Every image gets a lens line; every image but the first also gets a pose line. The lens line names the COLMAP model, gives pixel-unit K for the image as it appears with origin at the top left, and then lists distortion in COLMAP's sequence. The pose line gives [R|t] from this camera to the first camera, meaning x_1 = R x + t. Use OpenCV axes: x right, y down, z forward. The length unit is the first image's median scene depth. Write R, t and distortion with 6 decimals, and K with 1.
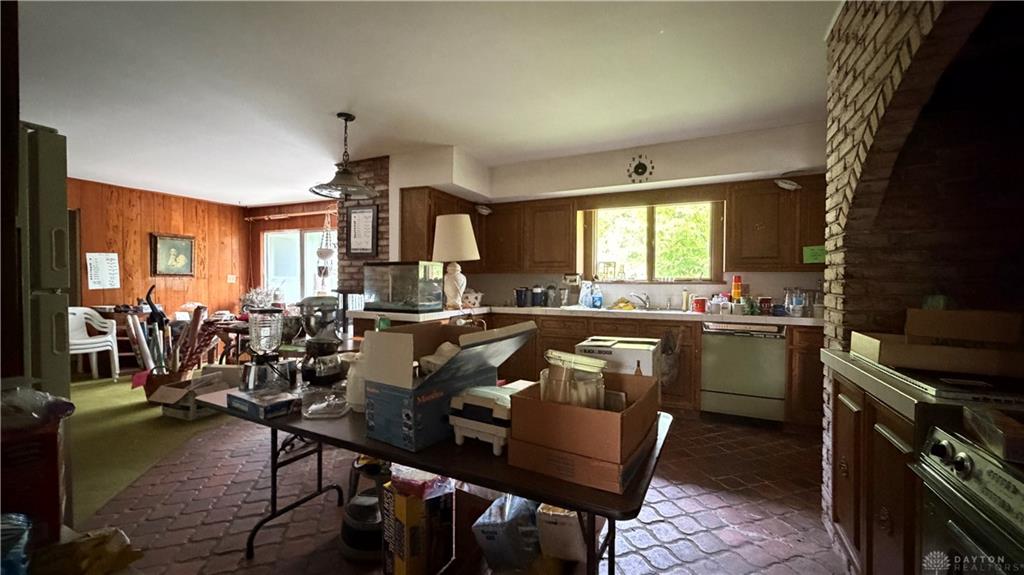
lens RADIAL K [[407.9, 0, 509.1], [0, 407.9, 287.1], [0, 0, 1]] dist [-0.000822, -0.000219]
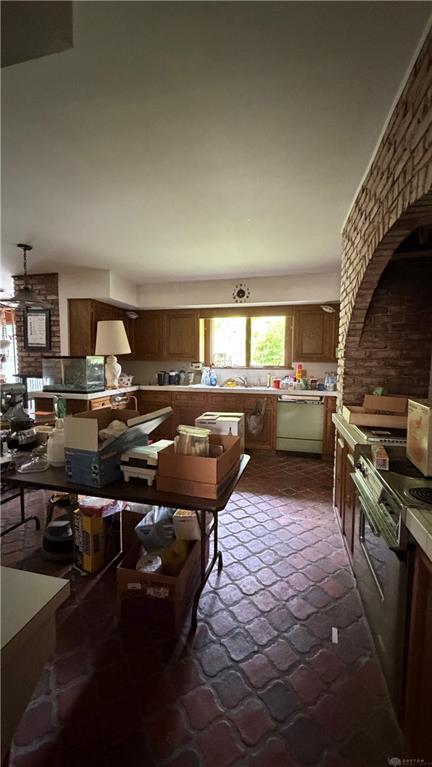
lens RADIAL K [[305.6, 0, 216.0], [0, 305.6, 383.5], [0, 0, 1]] dist [-0.000822, -0.000219]
pose [[0.978058, -0.014133, 0.207854, -0.010096], [-0.000060, 0.997677, 0.068123, -0.061736], [-0.208334, -0.066641, 0.975785, -0.166165]]
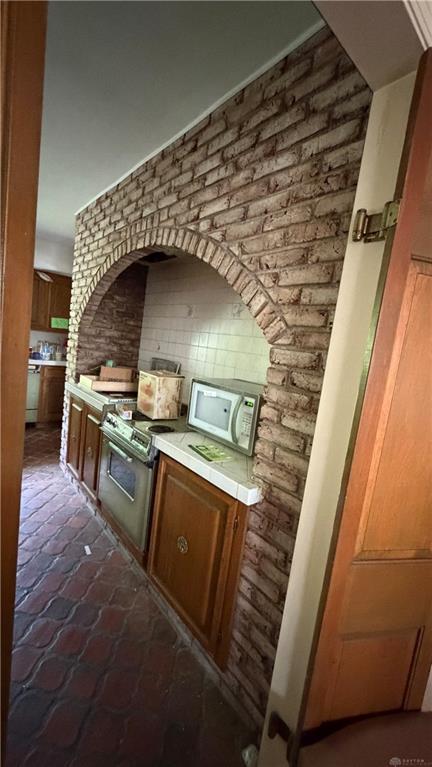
lens RADIAL K [[305.6, 0, 216.0], [0, 305.6, 383.5], [0, 0, 1]] dist [-0.000822, -0.000219]
pose [[0.404116, -0.059132, 0.912794, -0.252620], [-0.112588, 0.987105, 0.113791, -0.079950], [-0.907752, -0.148754, 0.392247, -0.213197]]
